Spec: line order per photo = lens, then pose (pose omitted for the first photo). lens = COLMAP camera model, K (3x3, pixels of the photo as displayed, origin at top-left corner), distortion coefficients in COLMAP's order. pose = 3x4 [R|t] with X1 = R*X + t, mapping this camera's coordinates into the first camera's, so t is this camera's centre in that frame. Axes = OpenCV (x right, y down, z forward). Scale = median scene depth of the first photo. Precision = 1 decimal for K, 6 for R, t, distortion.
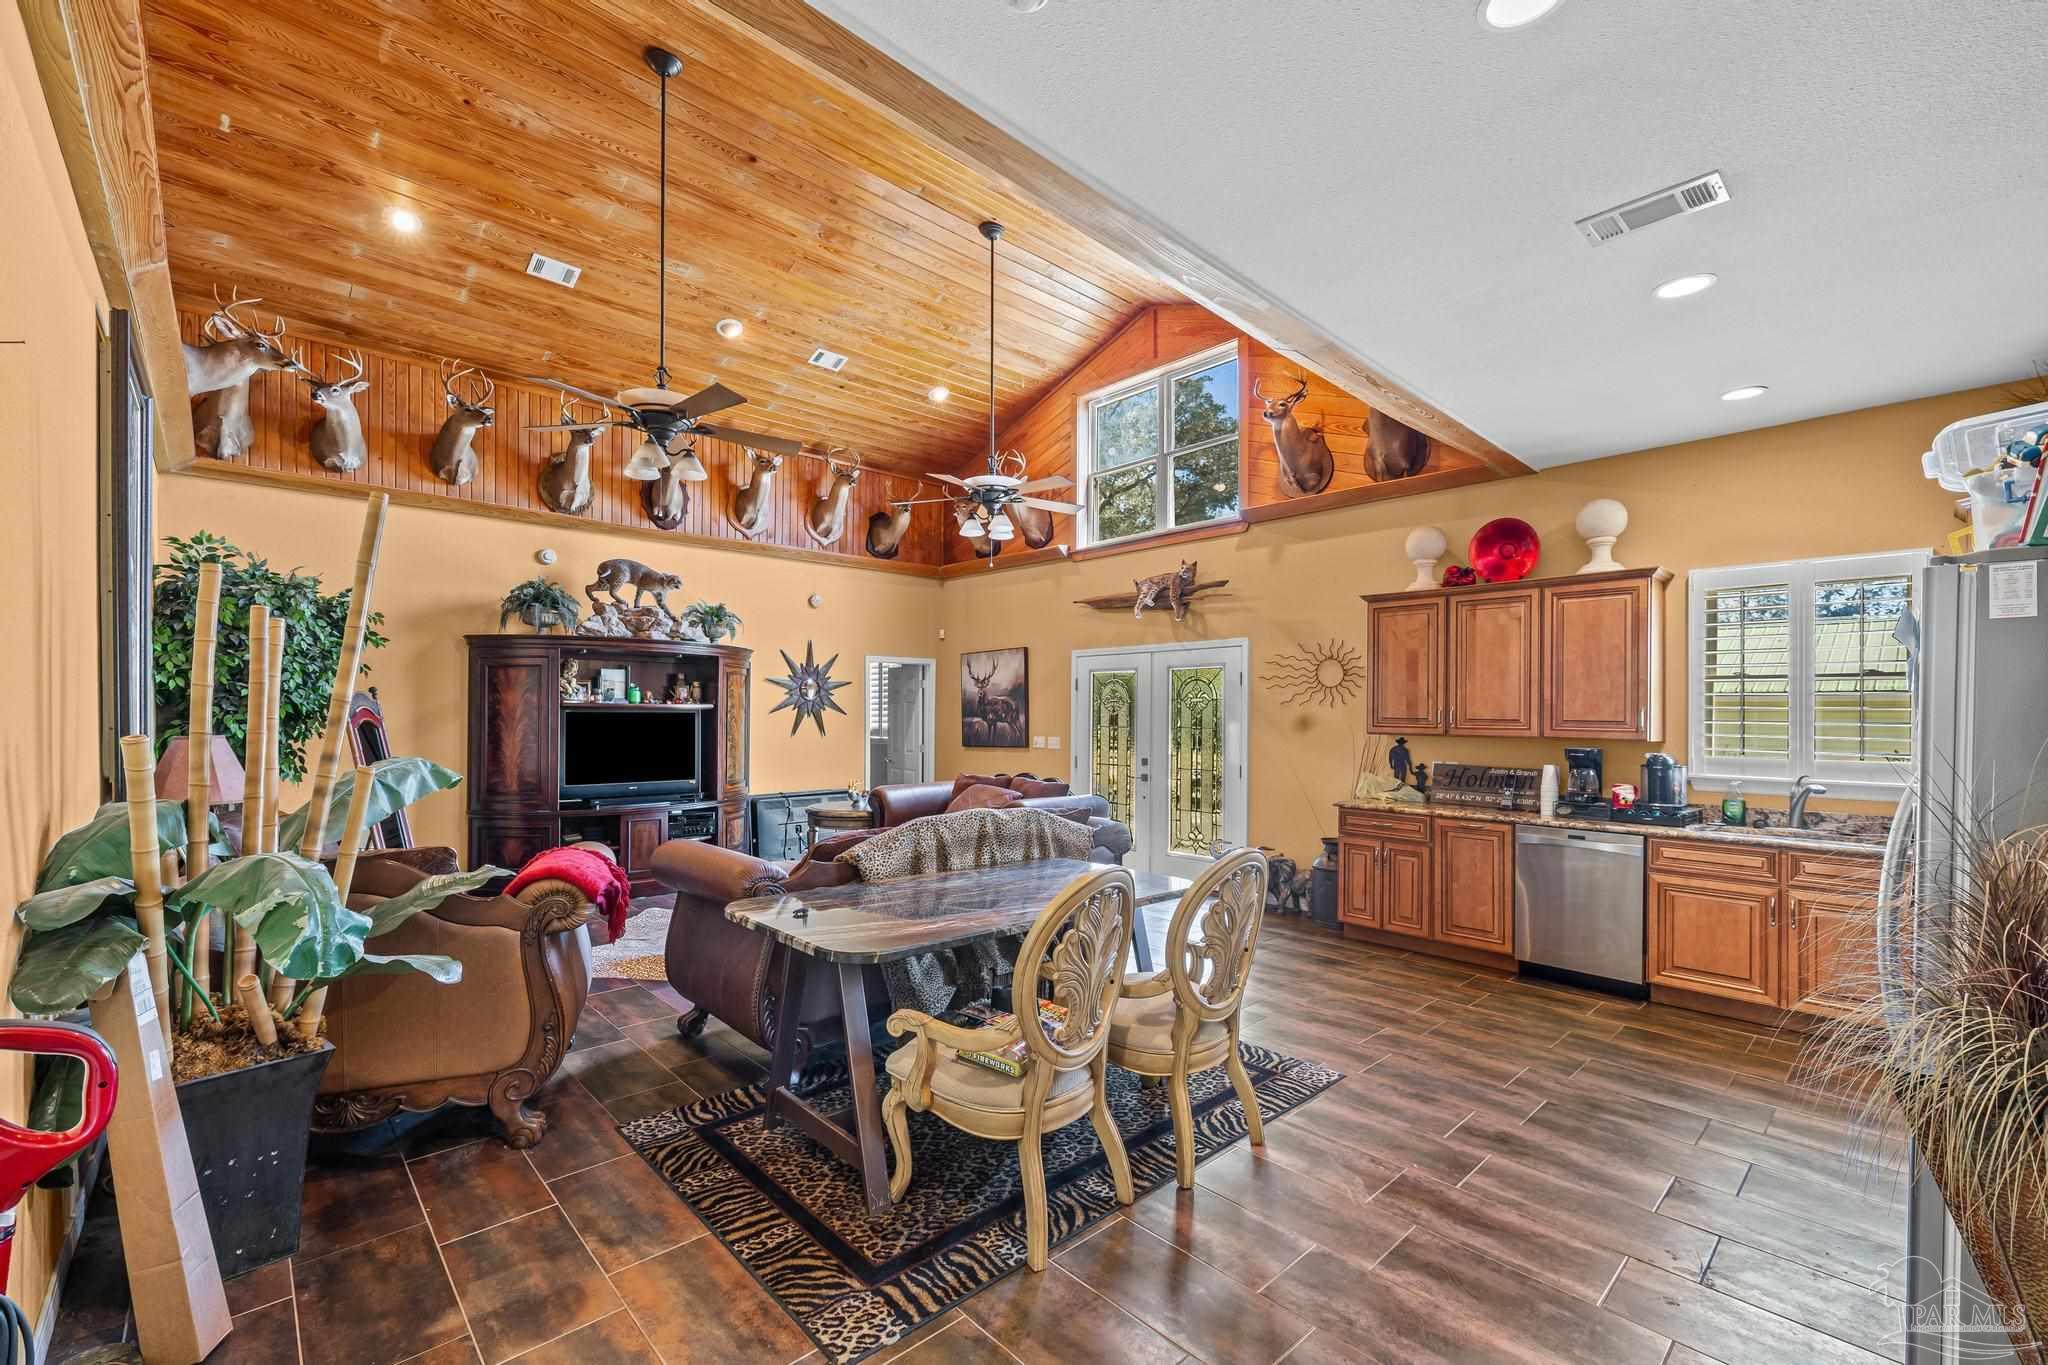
lens RADIAL K [[864.1, 0, 1020.3], [0, 864.1, 718.7], [0, 0, 1]] dist [0.000052, -0.000006]
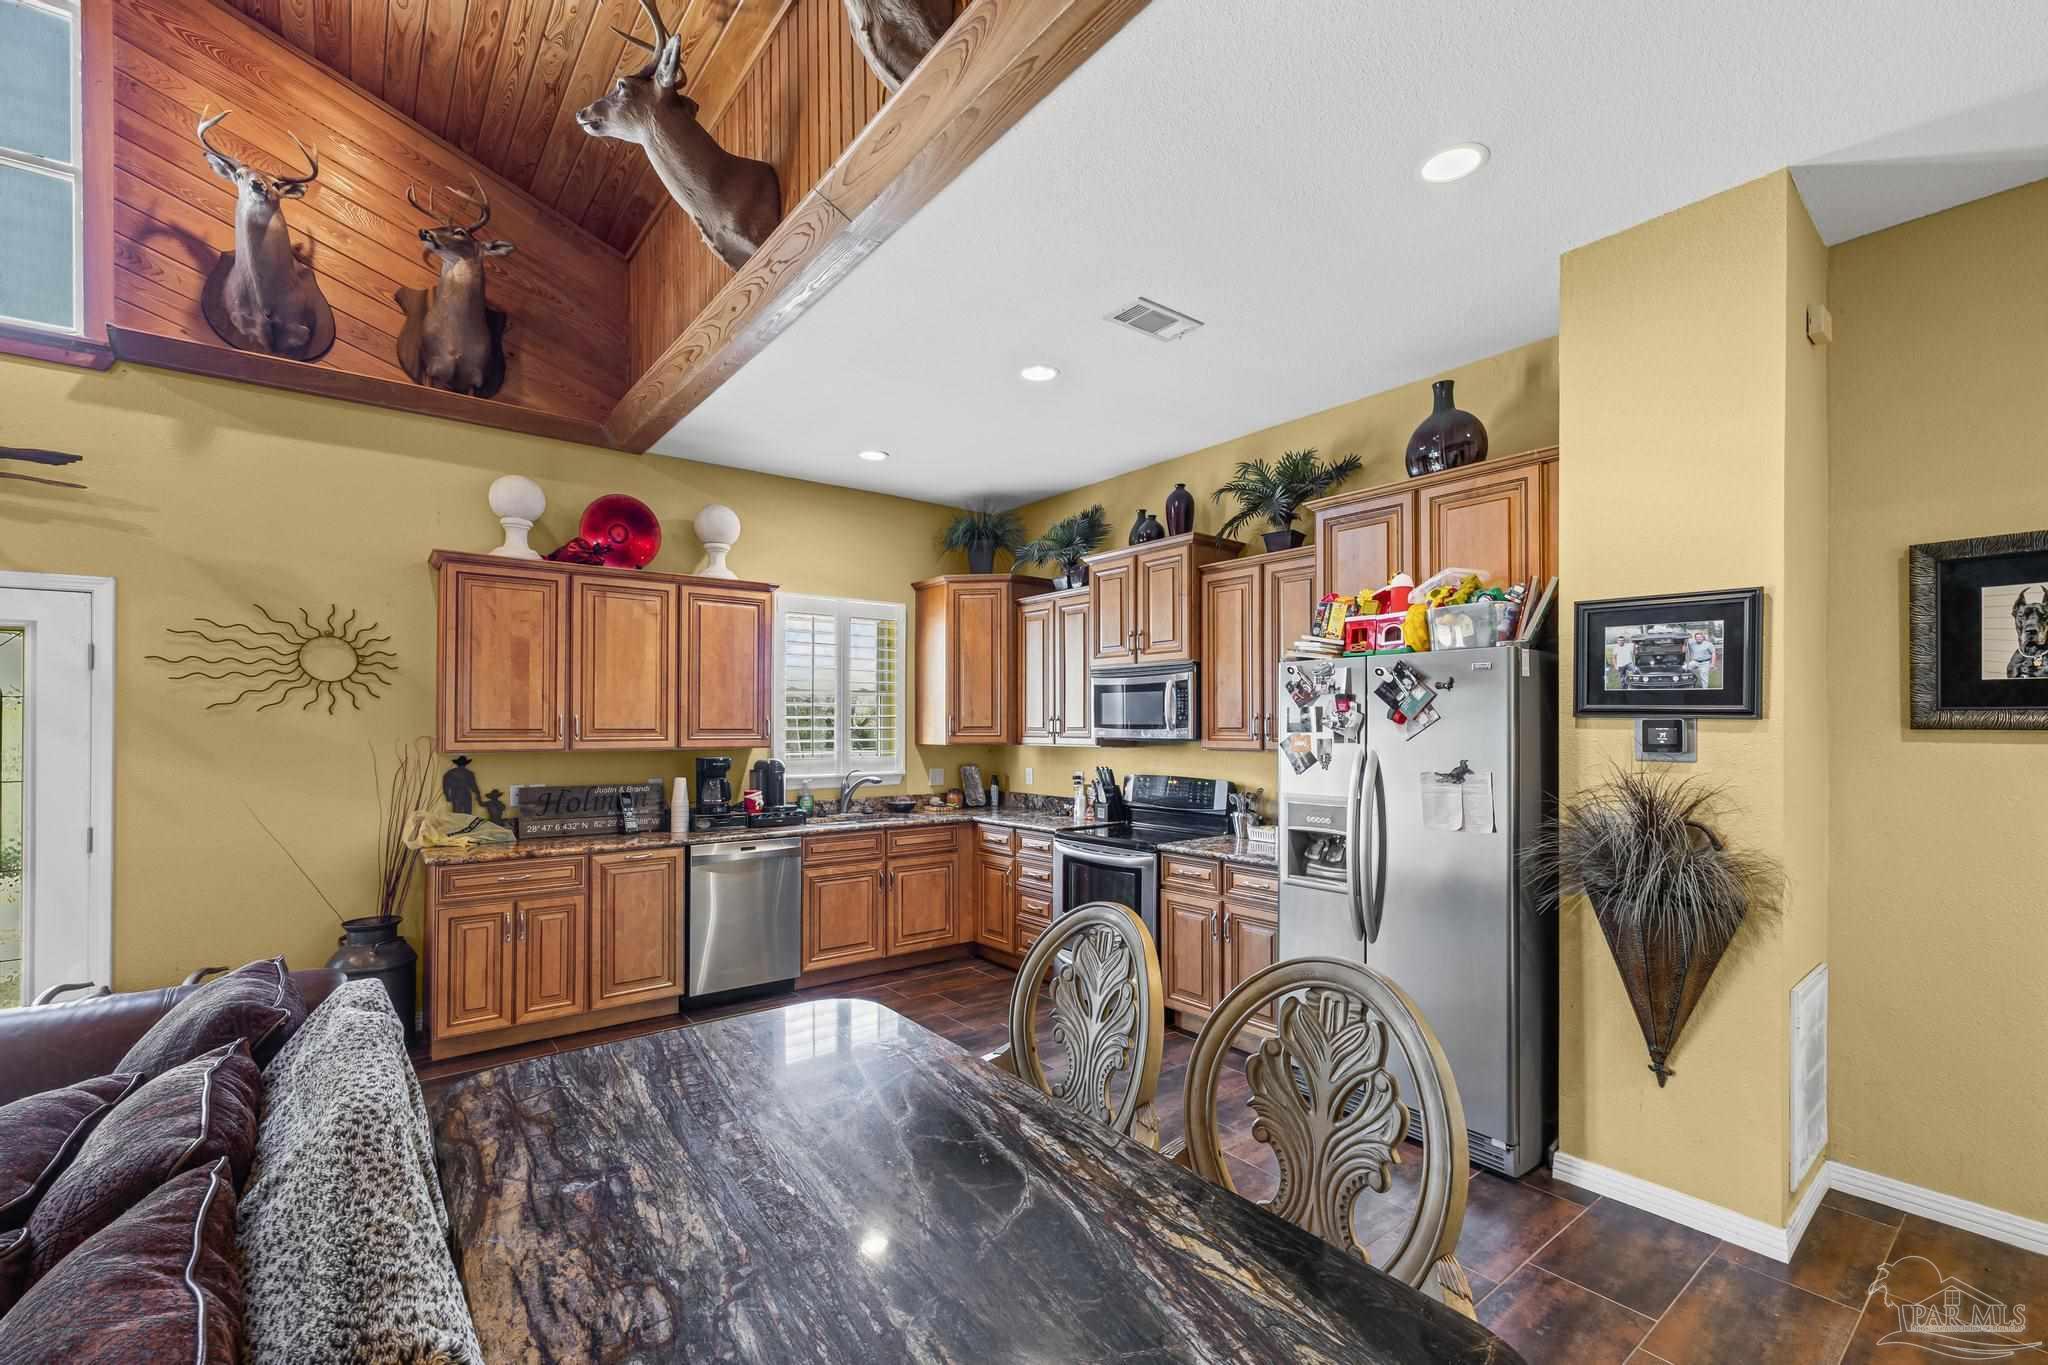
lens RADIAL K [[864.1, 0, 1020.3], [0, 864.1, 718.7], [0, 0, 1]] dist [0.000052, -0.000006]
pose [[0.091184, -0.002867, 0.995830, -0.261463], [0.009172, 0.999956, 0.002039, -0.007454], [-0.995792, 0.008948, 0.091207, 0.530115]]
